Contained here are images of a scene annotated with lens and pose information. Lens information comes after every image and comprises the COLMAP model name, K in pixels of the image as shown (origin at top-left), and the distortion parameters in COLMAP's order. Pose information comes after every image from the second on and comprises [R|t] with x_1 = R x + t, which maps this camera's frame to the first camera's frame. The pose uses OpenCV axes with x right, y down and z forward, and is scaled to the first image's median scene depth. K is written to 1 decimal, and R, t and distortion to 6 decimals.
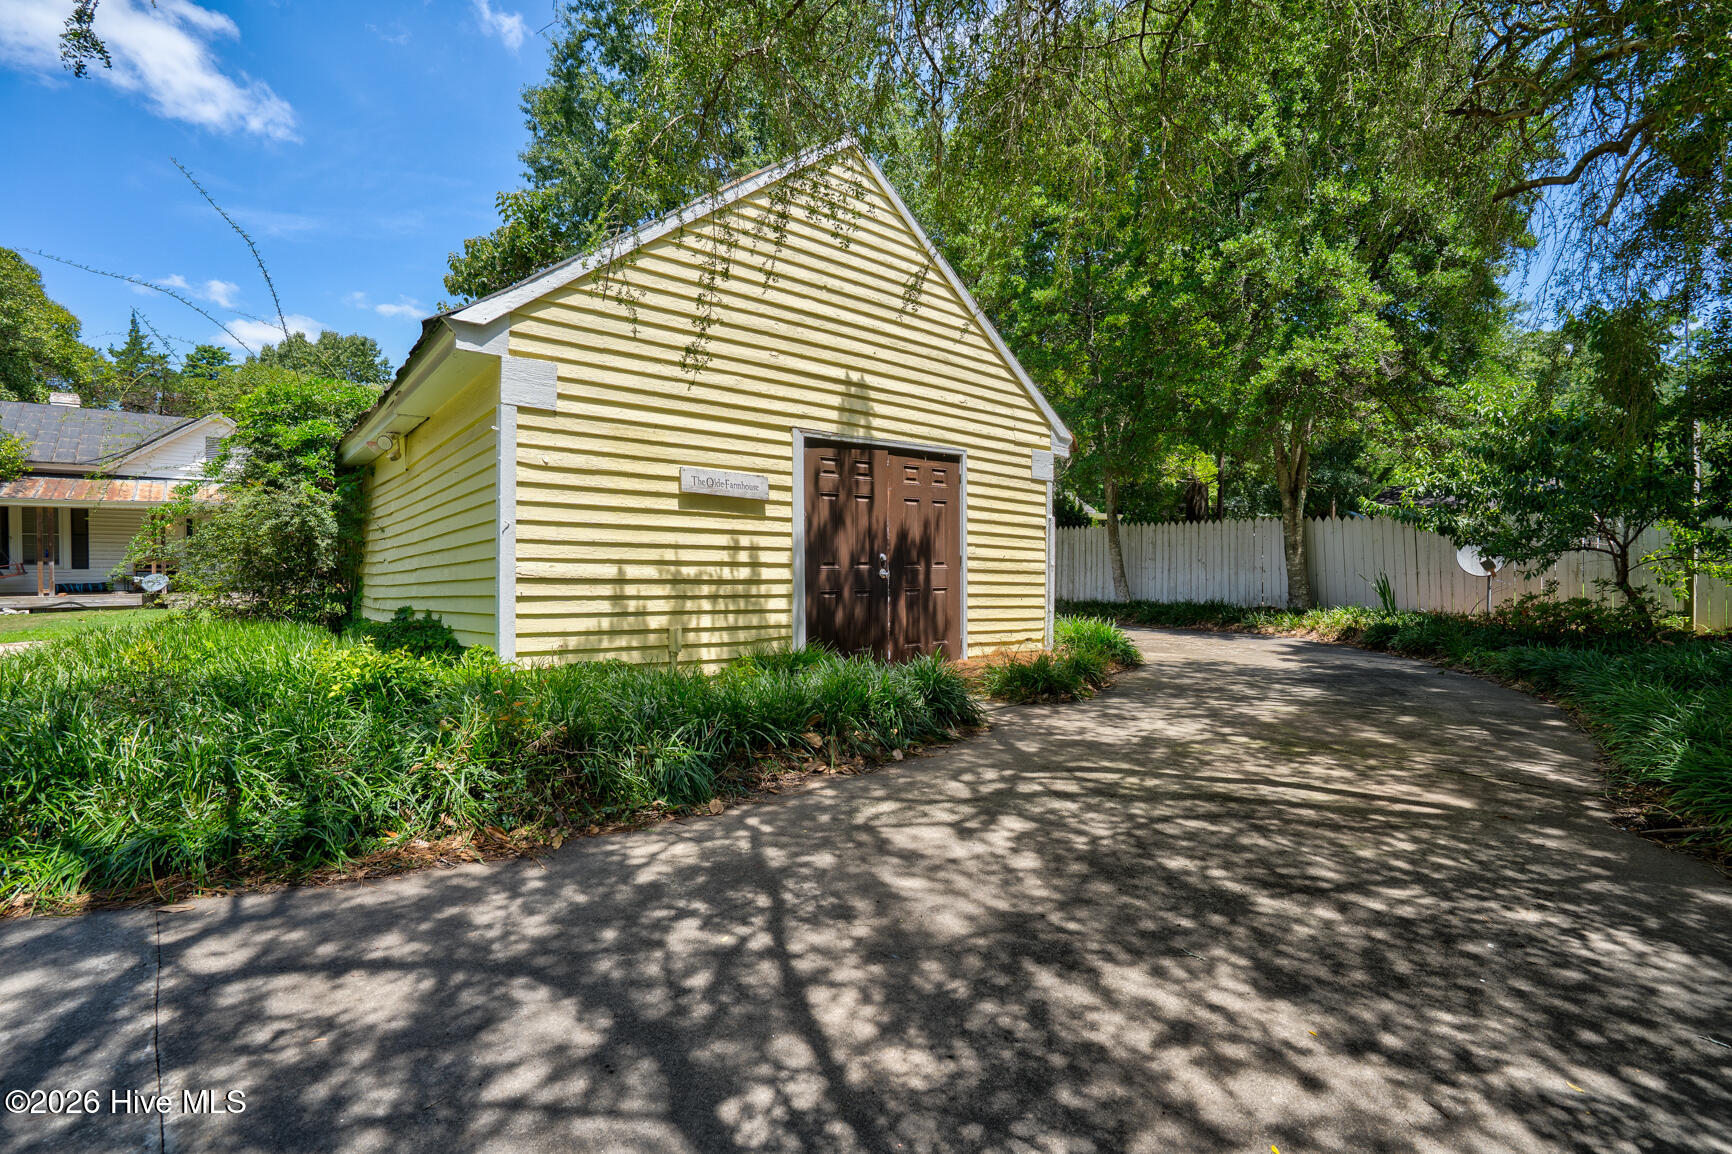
lens RADIAL K [[819.6, 0, 866.0], [0, 819.6, 577.0], [0, 0, 1]] dist [-0.061041, 0.000037]
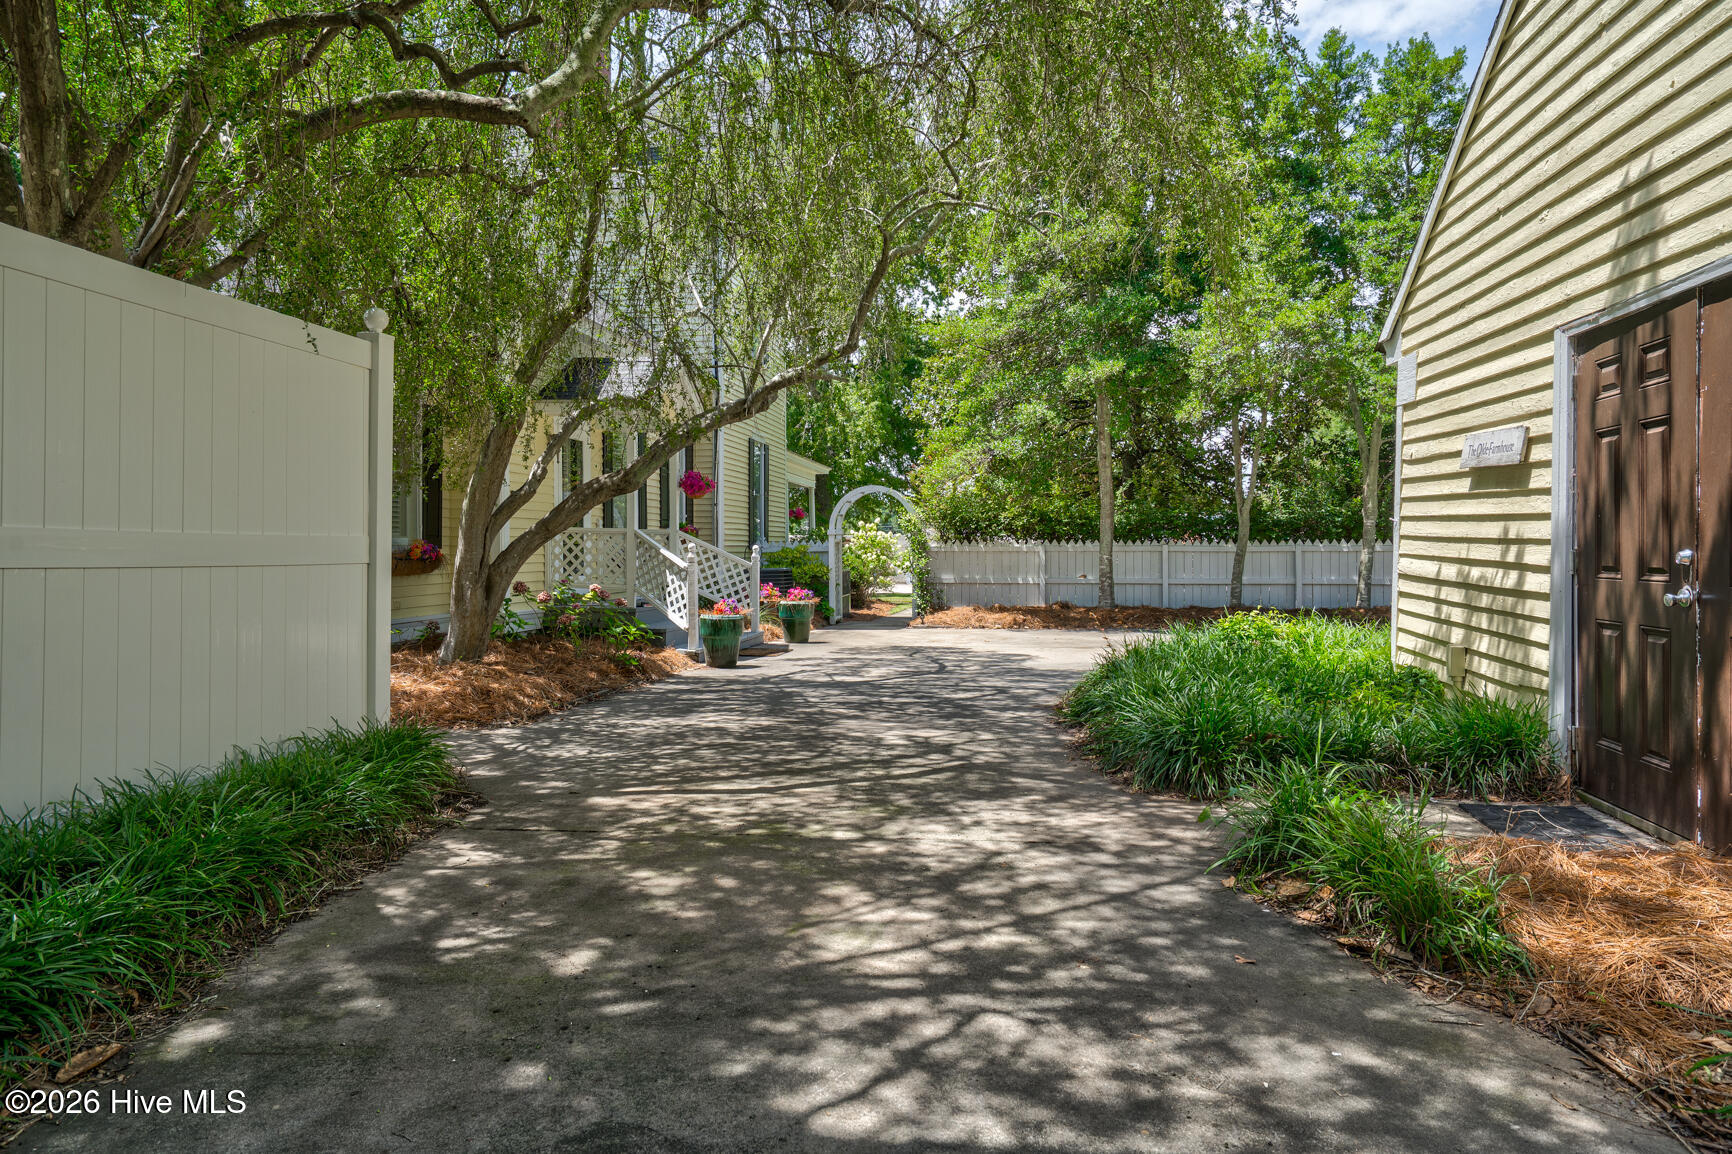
lens RADIAL K [[1088.1, 0, 866.0], [0, 1088.1, 577.0], [0, 0, 1]] dist [-0.002749, -0.000718]
pose [[-0.758664, 0.025117, -0.650998, 0.816356], [-0.002401, 0.999142, 0.041347, -0.041698], [0.651478, 0.032931, -0.757952, 1.334662]]
